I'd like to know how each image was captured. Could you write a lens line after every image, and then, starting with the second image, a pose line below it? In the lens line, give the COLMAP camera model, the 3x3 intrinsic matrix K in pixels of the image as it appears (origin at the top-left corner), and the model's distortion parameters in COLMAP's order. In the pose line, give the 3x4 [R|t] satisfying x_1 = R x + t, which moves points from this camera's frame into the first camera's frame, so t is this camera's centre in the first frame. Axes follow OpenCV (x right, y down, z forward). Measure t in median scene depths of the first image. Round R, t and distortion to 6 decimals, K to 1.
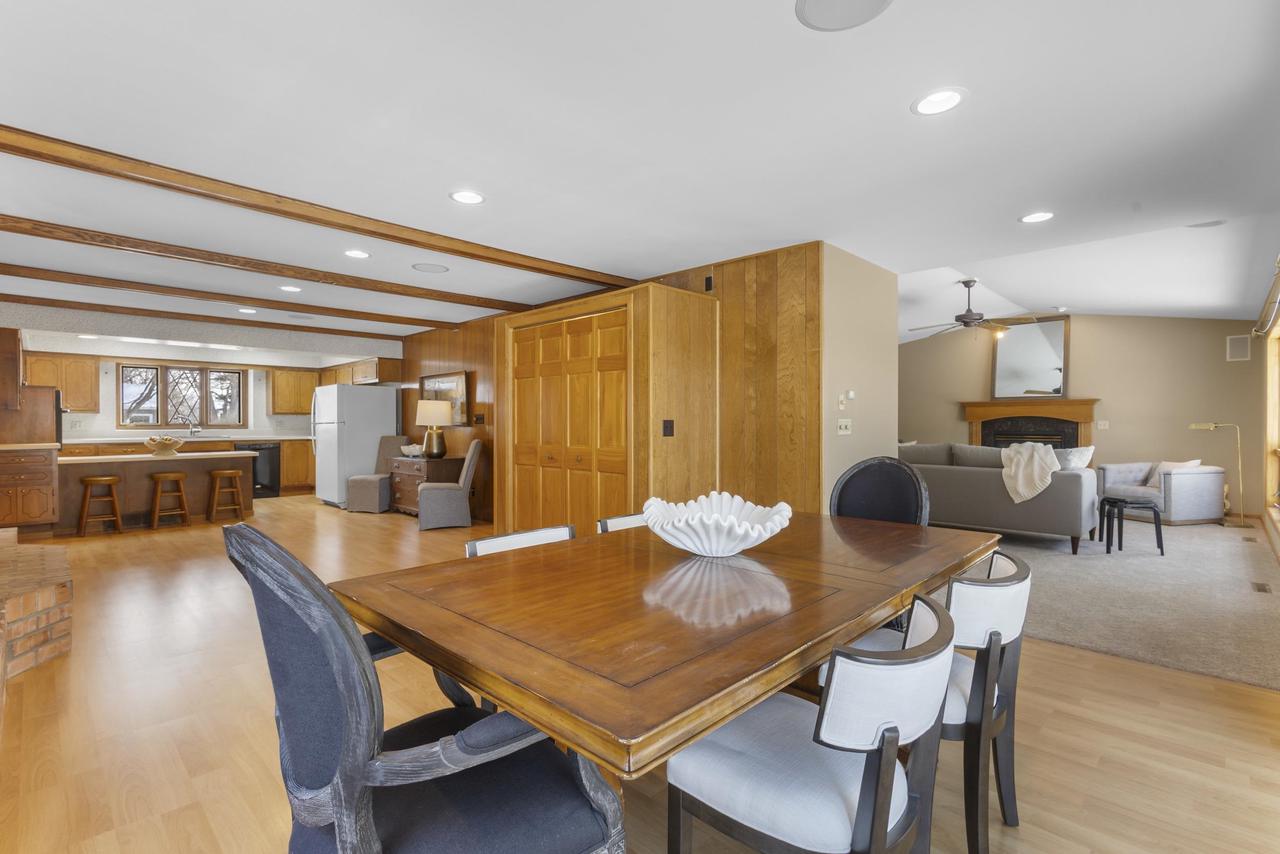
lens RADIAL K [[584.5, 0, 654.4], [0, 584.5, 427.5], [0, 0, 1]] dist [-0.012469, 0.000866]
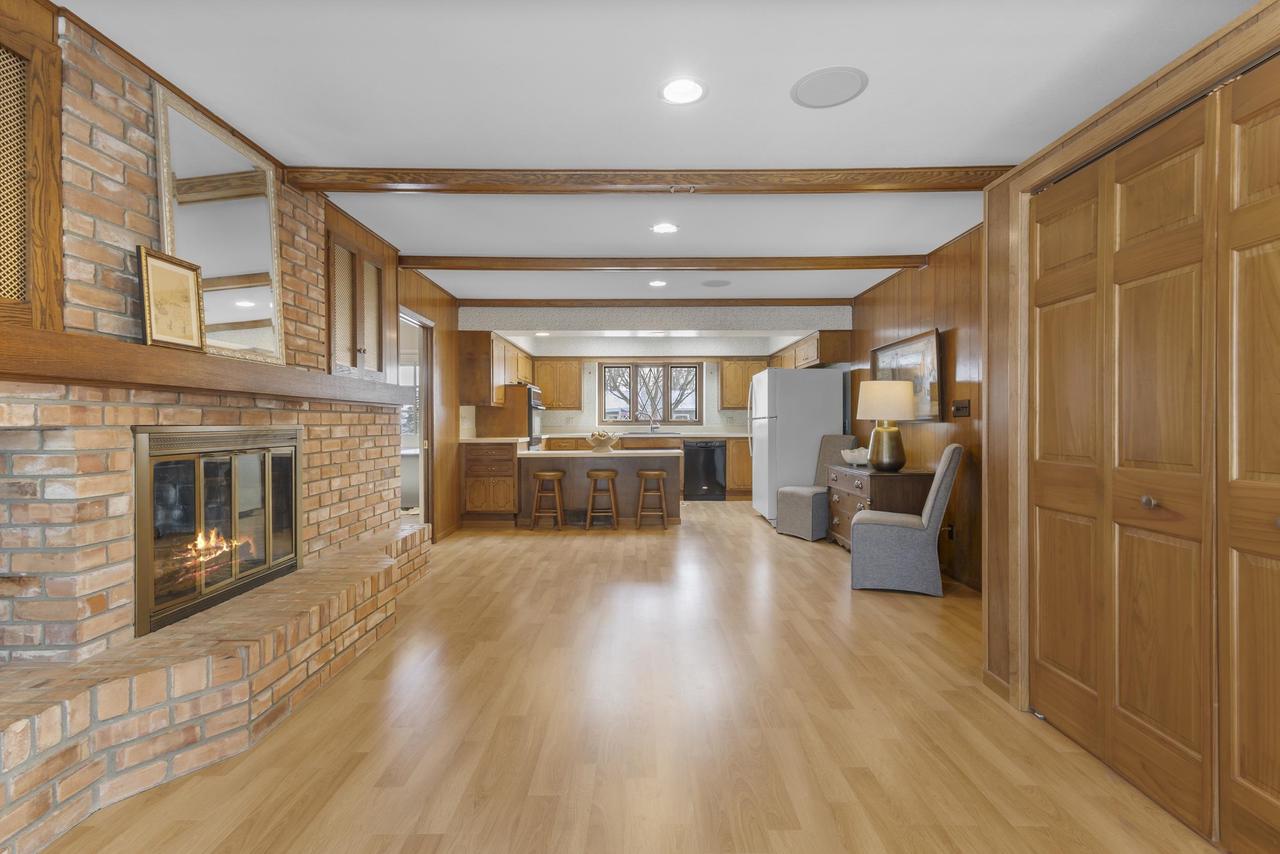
lens RADIAL K [[584.5, 0, 644.5], [0, 584.5, 424.1], [0, 0, 1]] dist [-0.012469, 0.000866]
pose [[0.685147, 0.001967, -0.728403, -0.087275], [-0.005015, 0.999985, -0.002017, 0.003681], [0.728388, 0.005035, 0.685146, 0.351189]]
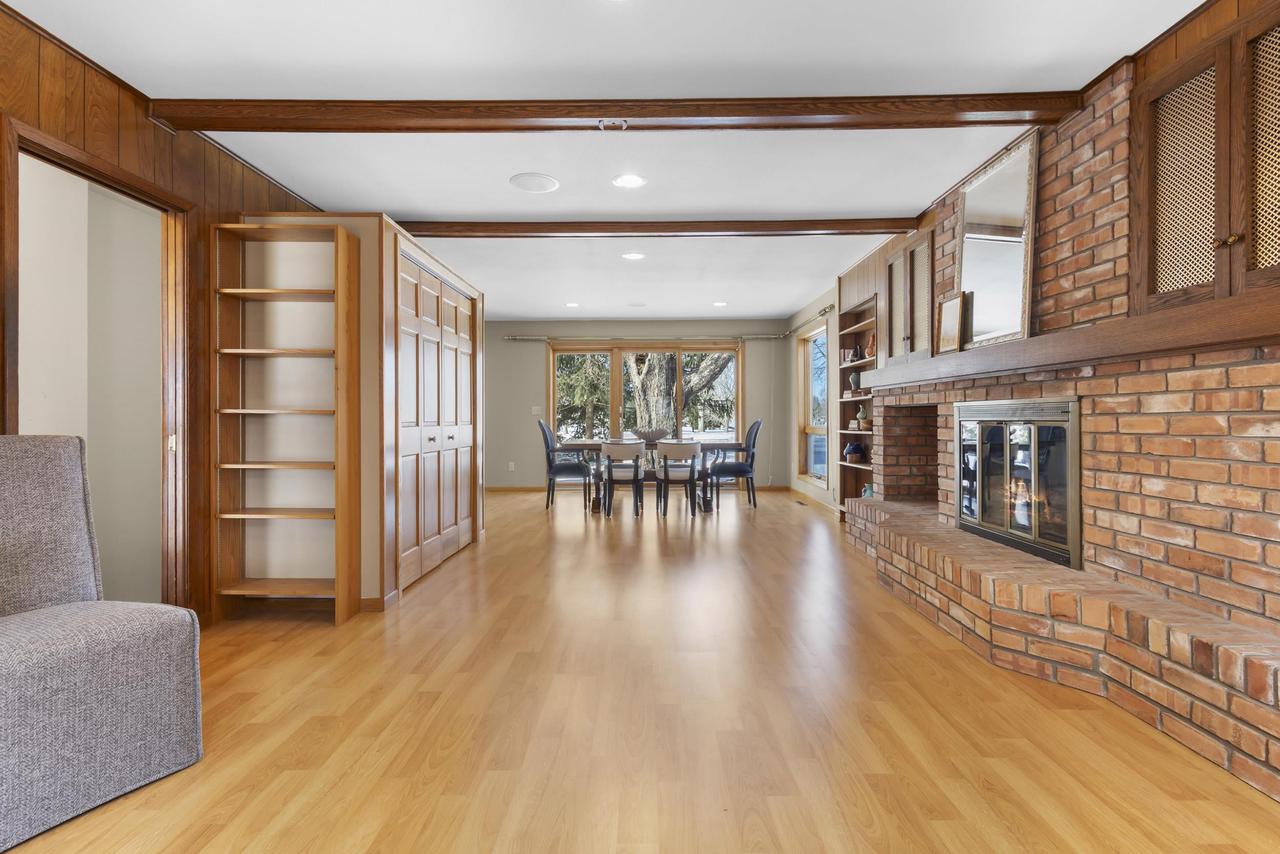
lens RADIAL K [[584.5, 0, 668.6], [0, 584.5, 406.7], [0, 0, 1]] dist [-0.012469, 0.000866]
pose [[-0.708083, 0.017461, 0.705914, -0.633481], [0.011188, 0.999846, -0.013510, 0.012807], [-0.706041, -0.001669, -0.708169, 0.871682]]
